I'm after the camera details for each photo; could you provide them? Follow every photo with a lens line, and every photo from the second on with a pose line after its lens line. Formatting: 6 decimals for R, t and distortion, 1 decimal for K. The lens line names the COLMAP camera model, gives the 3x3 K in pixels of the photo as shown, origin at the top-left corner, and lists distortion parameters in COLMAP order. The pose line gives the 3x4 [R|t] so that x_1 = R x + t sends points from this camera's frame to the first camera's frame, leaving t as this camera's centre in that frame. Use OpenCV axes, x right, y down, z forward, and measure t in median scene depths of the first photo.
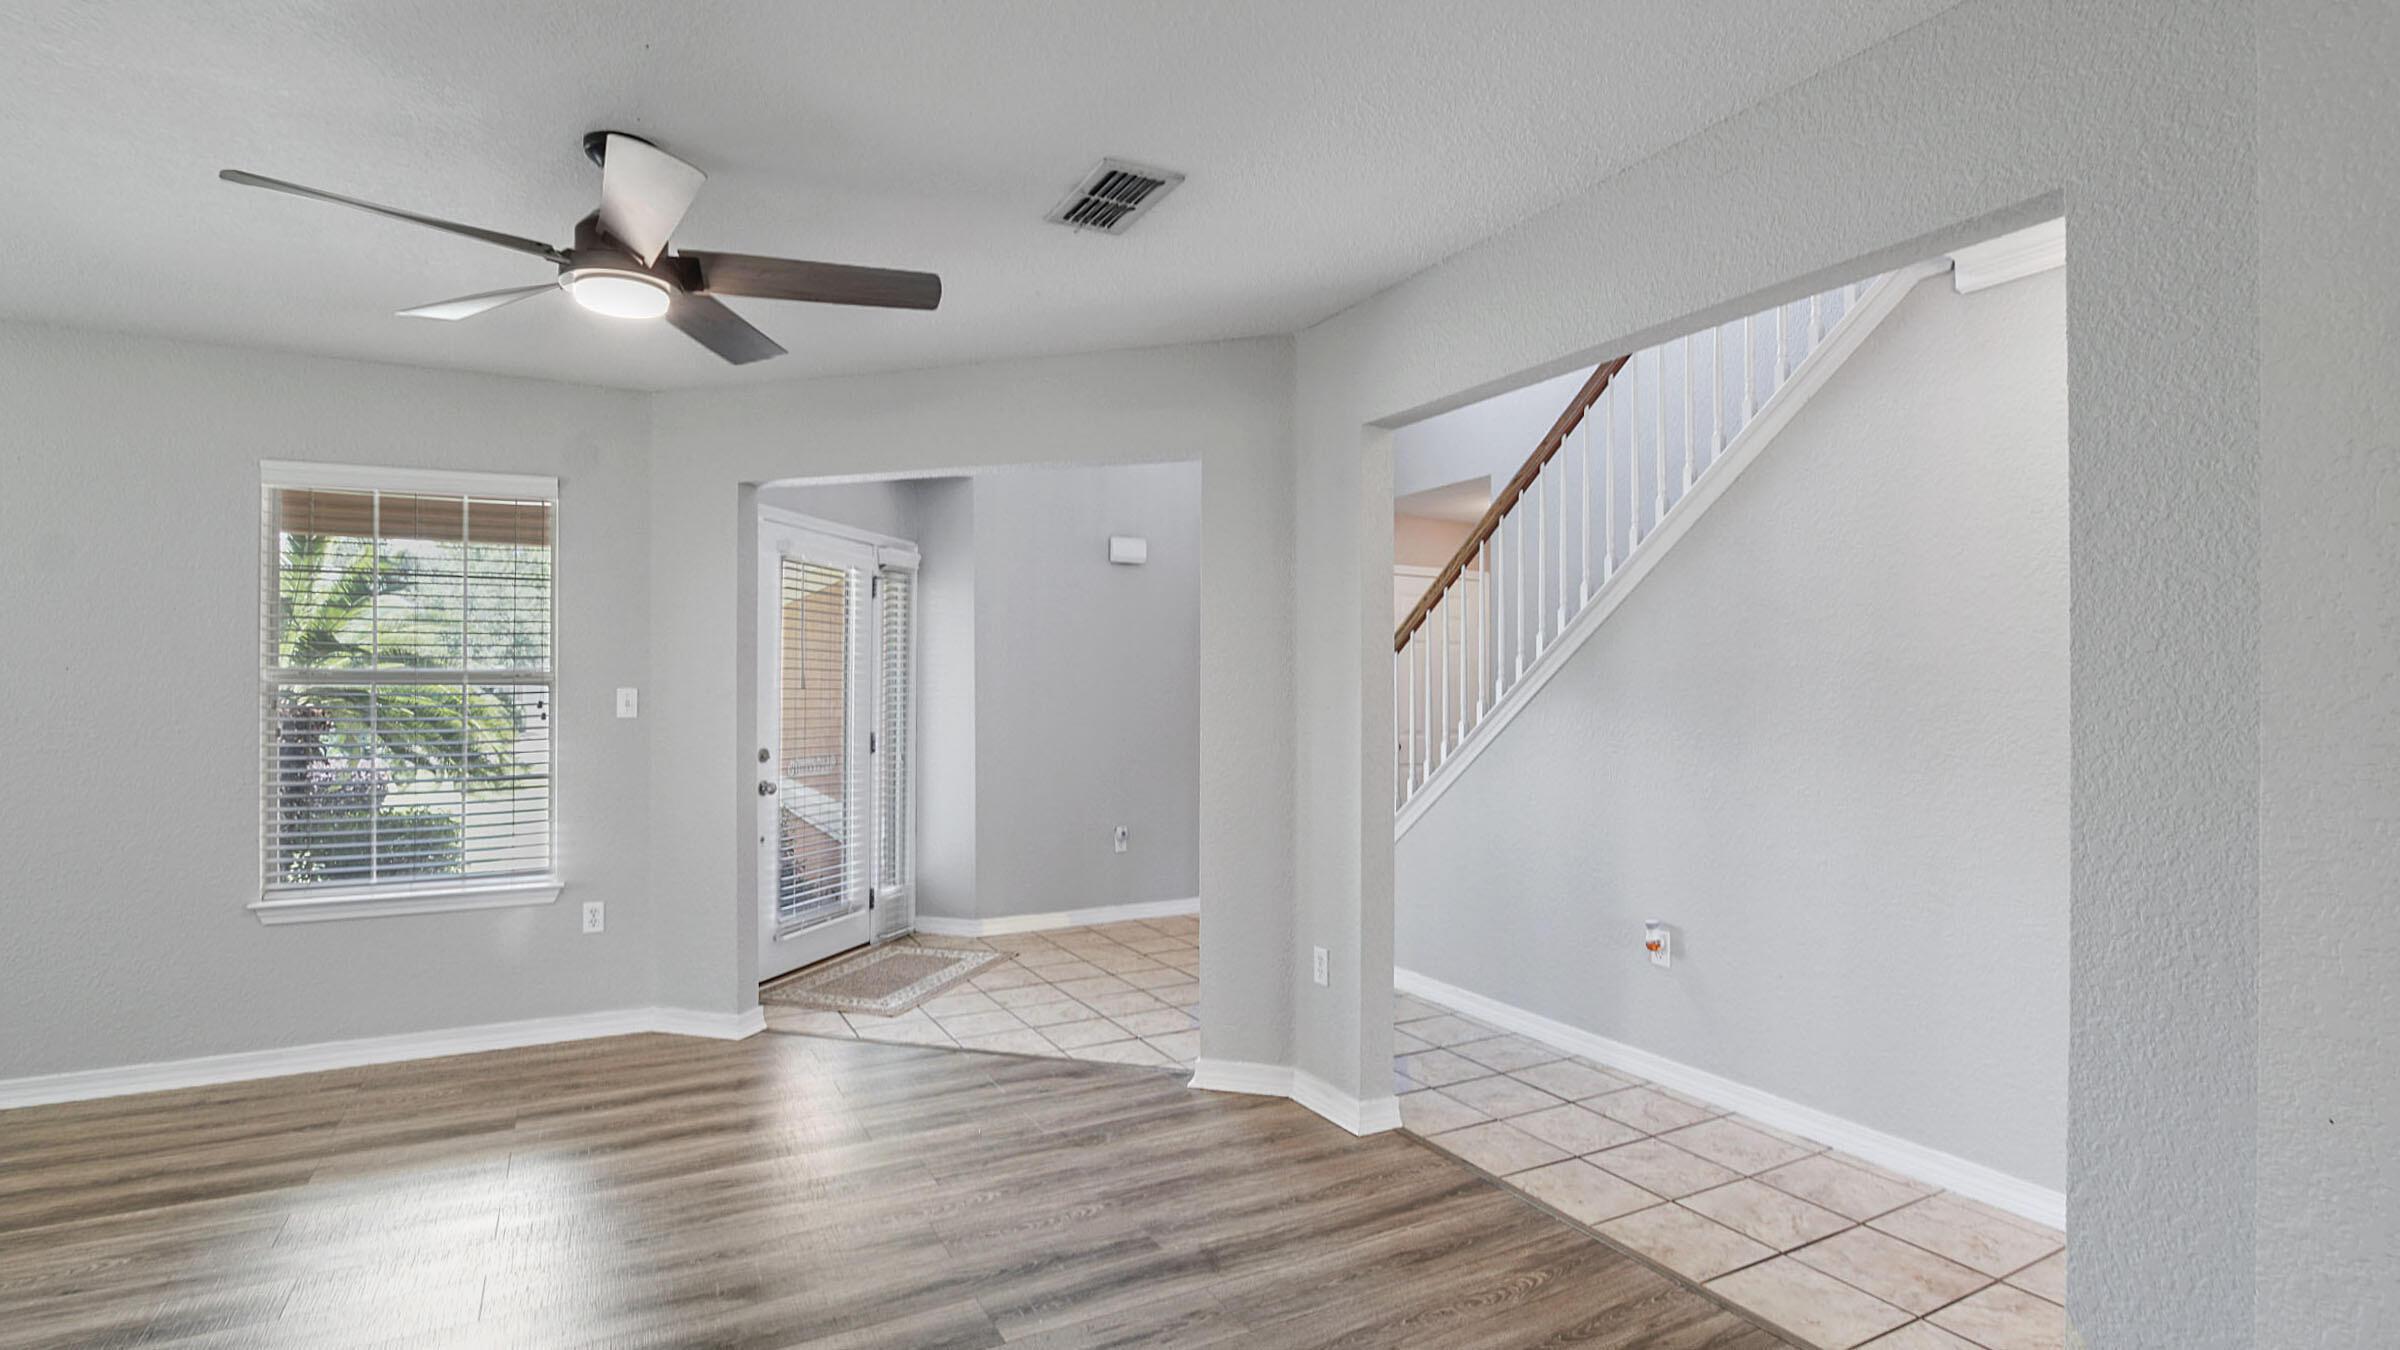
lens RADIAL K [[1081.9, 0, 1206.1], [0, 1081.9, 683.6], [0, 0, 1]] dist [0.000113, 0.000243]
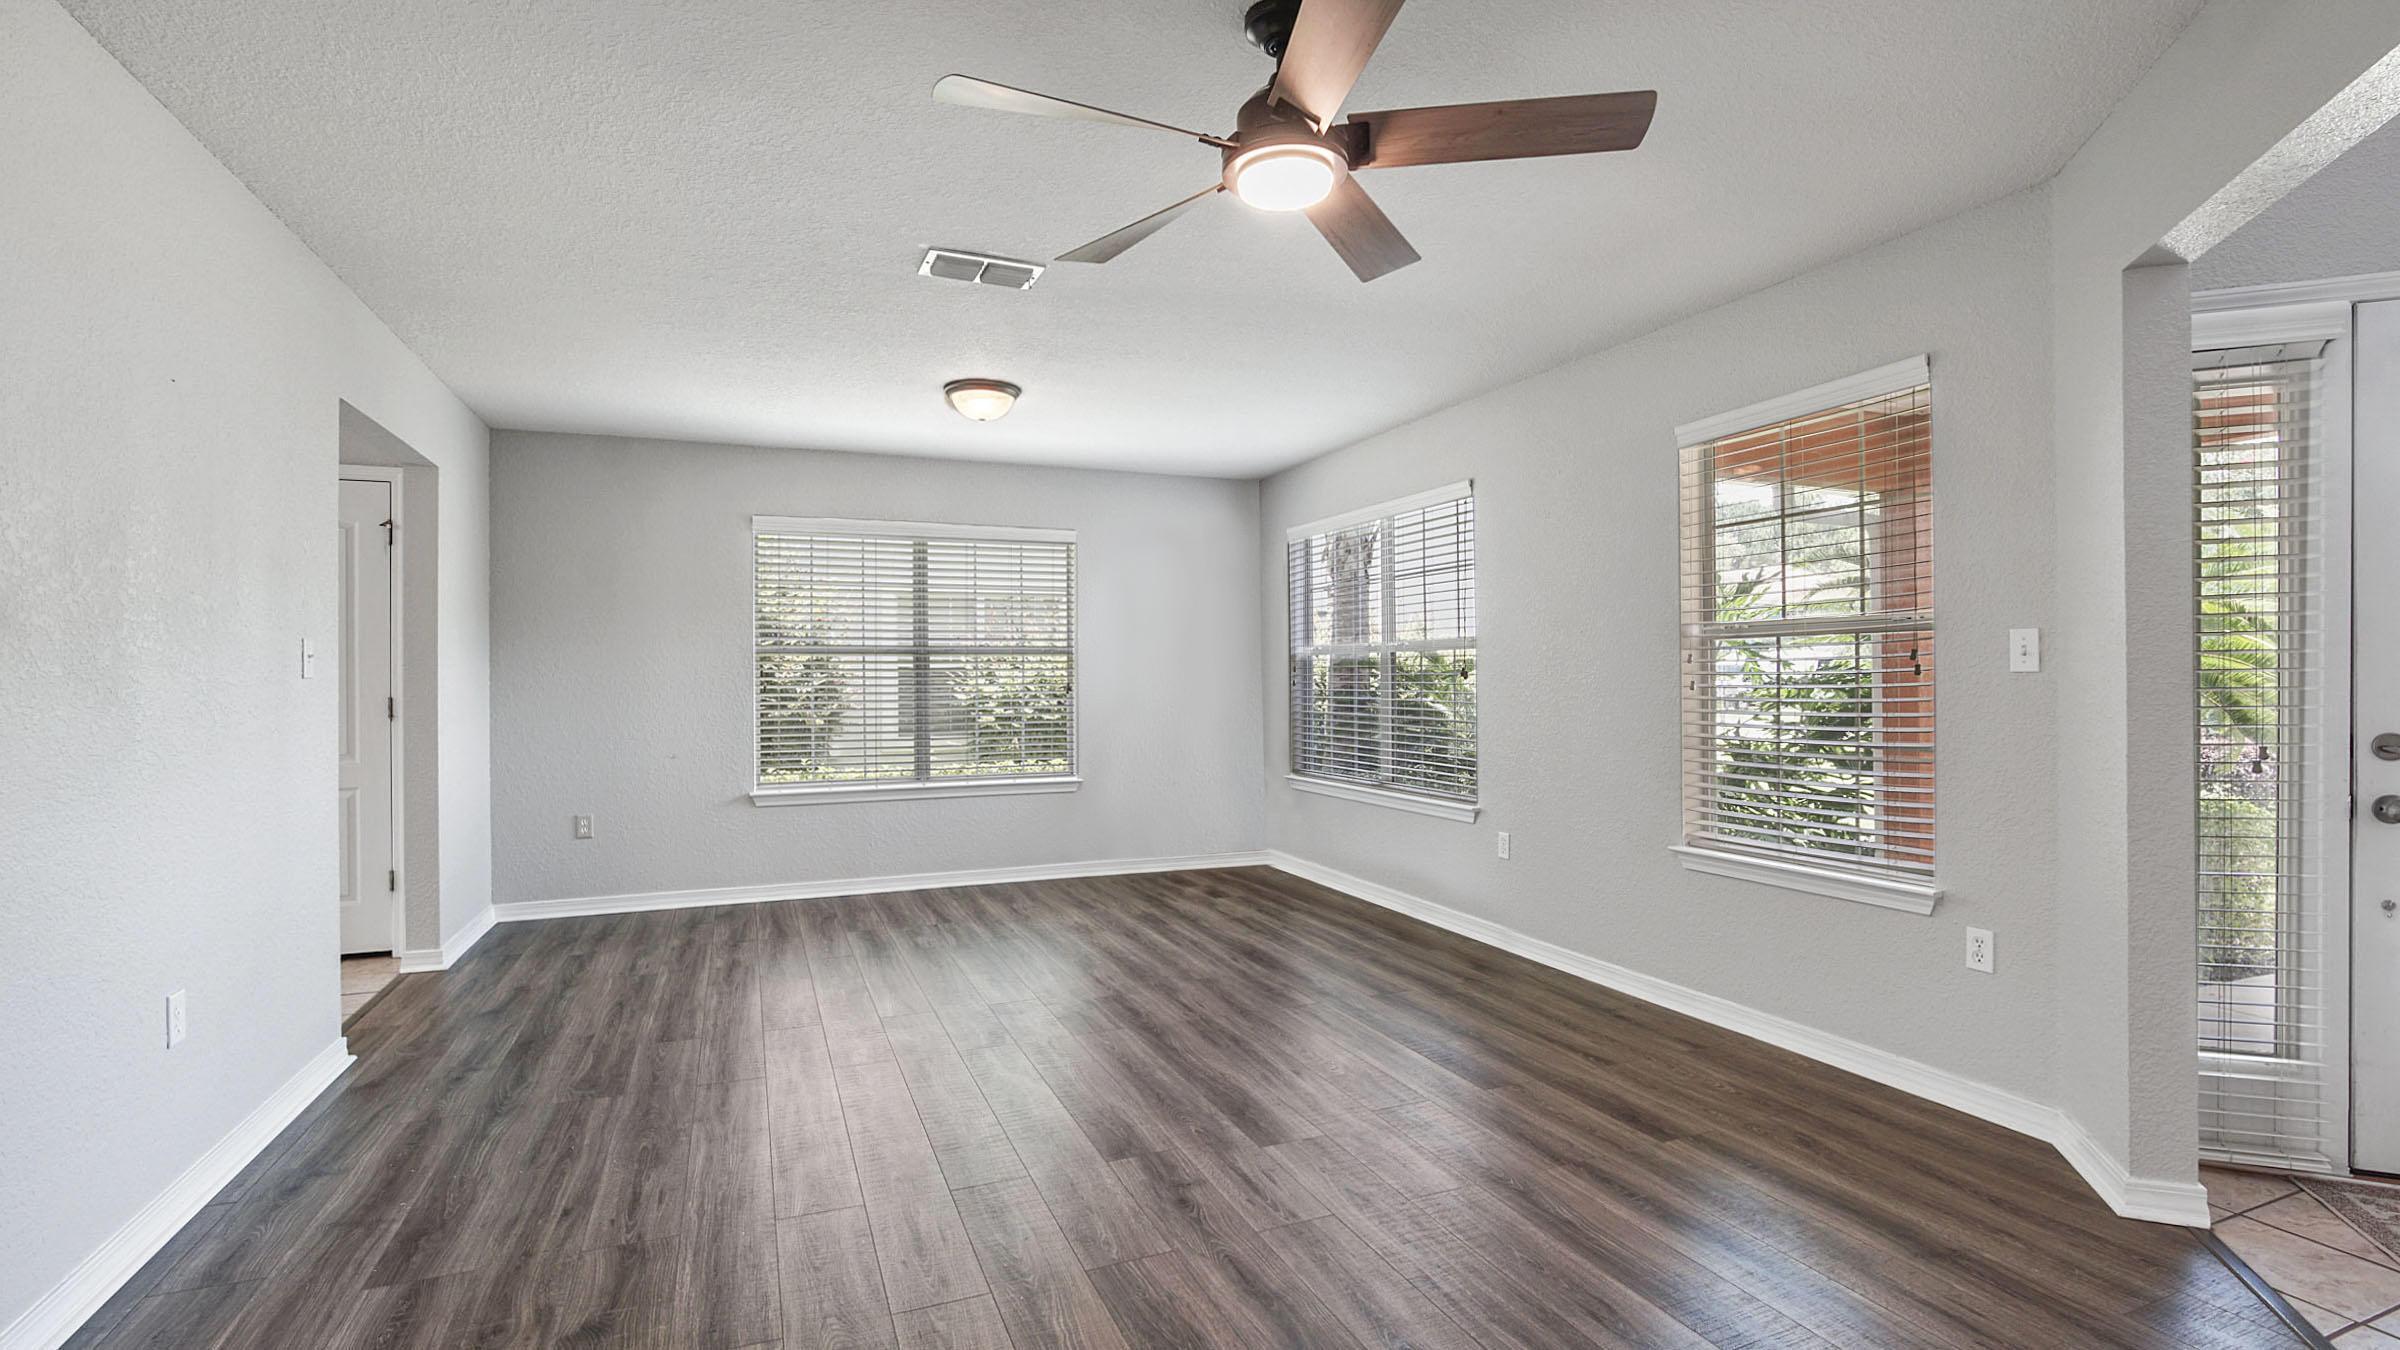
lens RADIAL K [[1081.9, 0, 1206.2], [0, 1081.9, 681.7], [0, 0, 1]] dist [0.000113, 0.000243]
pose [[-0.055513, 0.001700, -0.998456, 0.211117], [0.009946, 0.999950, 0.001149, 0.037445], [0.998408, -0.009867, -0.055528, 0.617210]]
